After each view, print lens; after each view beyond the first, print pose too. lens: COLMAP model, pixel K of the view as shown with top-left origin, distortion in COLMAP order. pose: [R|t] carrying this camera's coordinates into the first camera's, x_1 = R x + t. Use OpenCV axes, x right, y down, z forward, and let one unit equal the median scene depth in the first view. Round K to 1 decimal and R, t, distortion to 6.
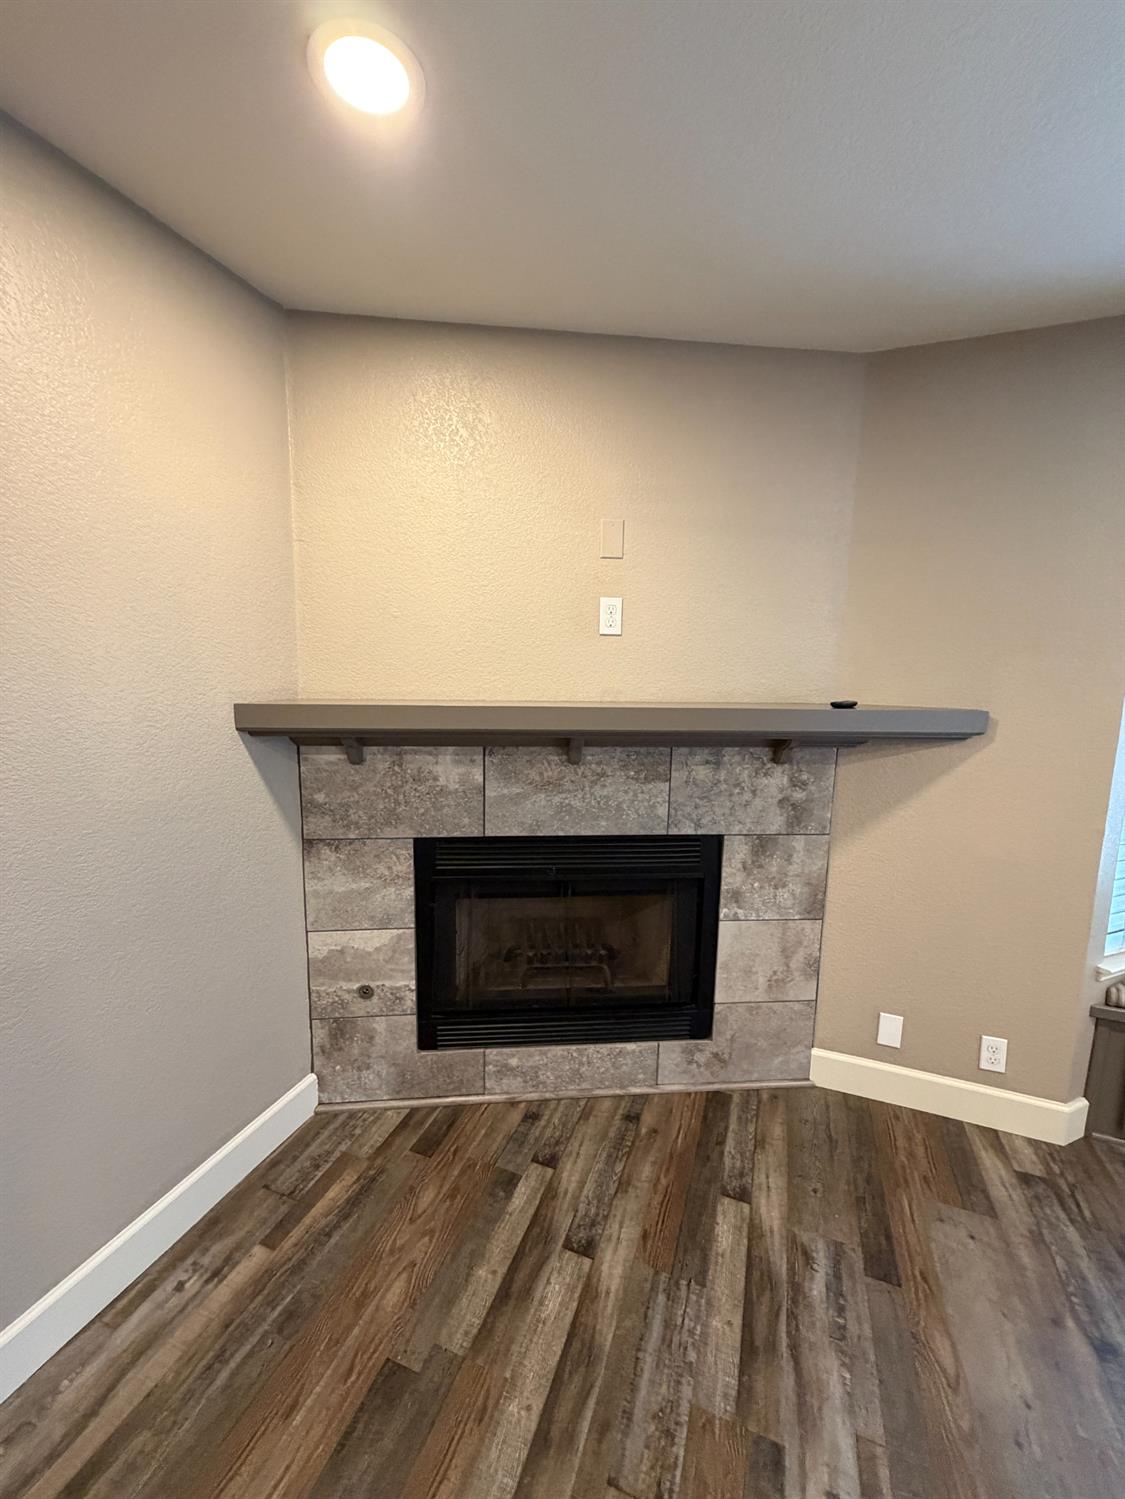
lens RADIAL K [[596.3, 0, 568.3], [0, 596.3, 745.3], [0, 0, 1]] dist [-0.001636, -0.000040]
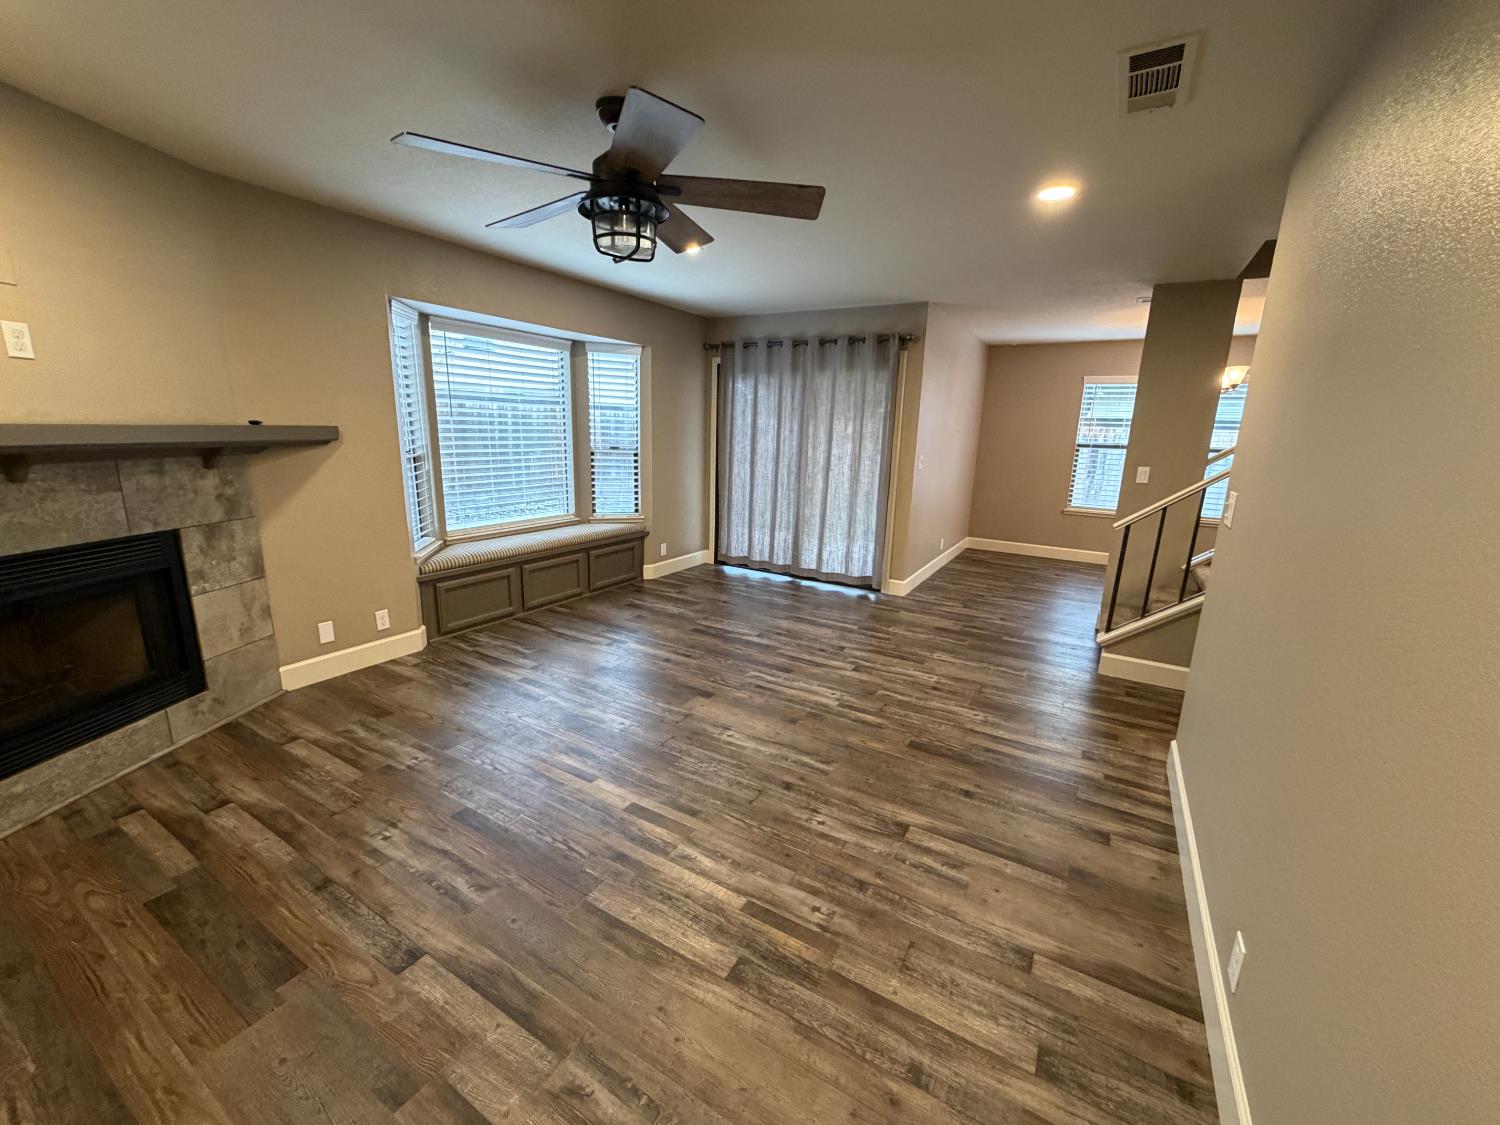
lens RADIAL K [[596.7, 0, 742.2], [0, 596.7, 564.7], [0, 0, 1]] dist [-0.001636, -0.000040]
pose [[0.180999, -0.231720, 0.955795, -0.781798], [0.111300, 0.970430, 0.214191, 0.088406], [-0.977165, 0.067612, 0.201438, -0.445345]]
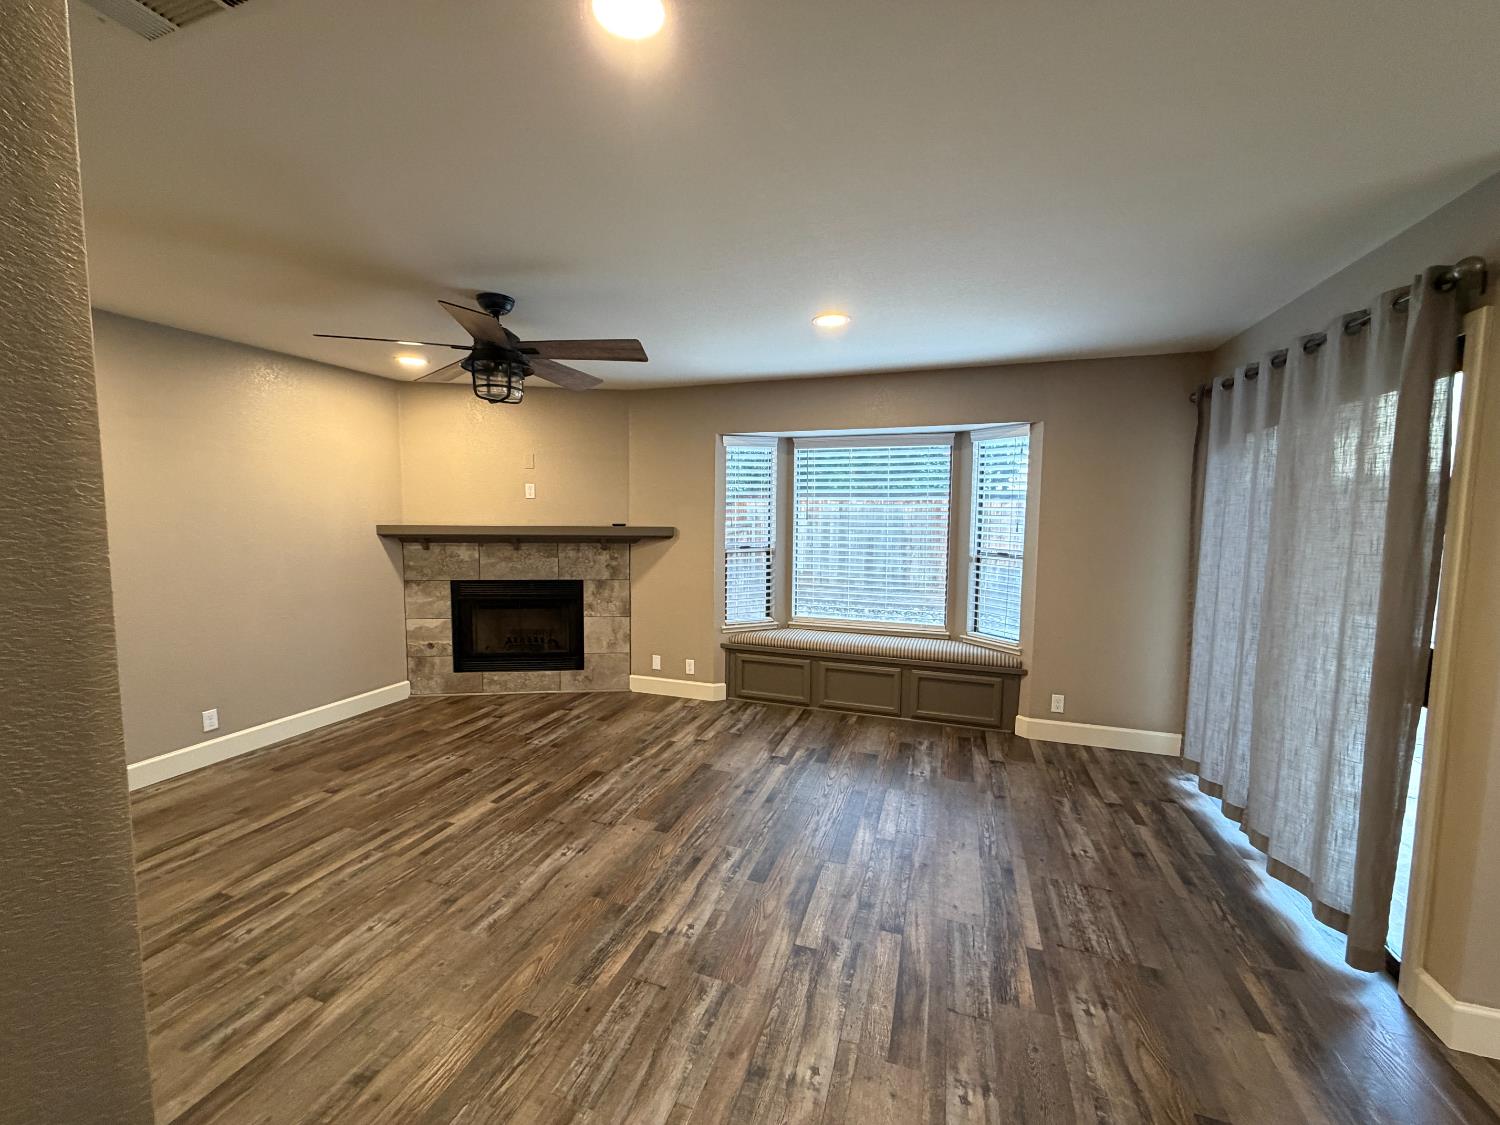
lens RADIAL K [[596.7, 0, 752.0], [0, 596.7, 564.9], [0, 0, 1]] dist [-0.001636, -0.000040]
pose [[0.999488, -0.010472, 0.030248, 0.896273], [0.012022, 0.998600, -0.051518, 0.228511], [-0.029666, 0.051855, 0.998214, -1.476637]]
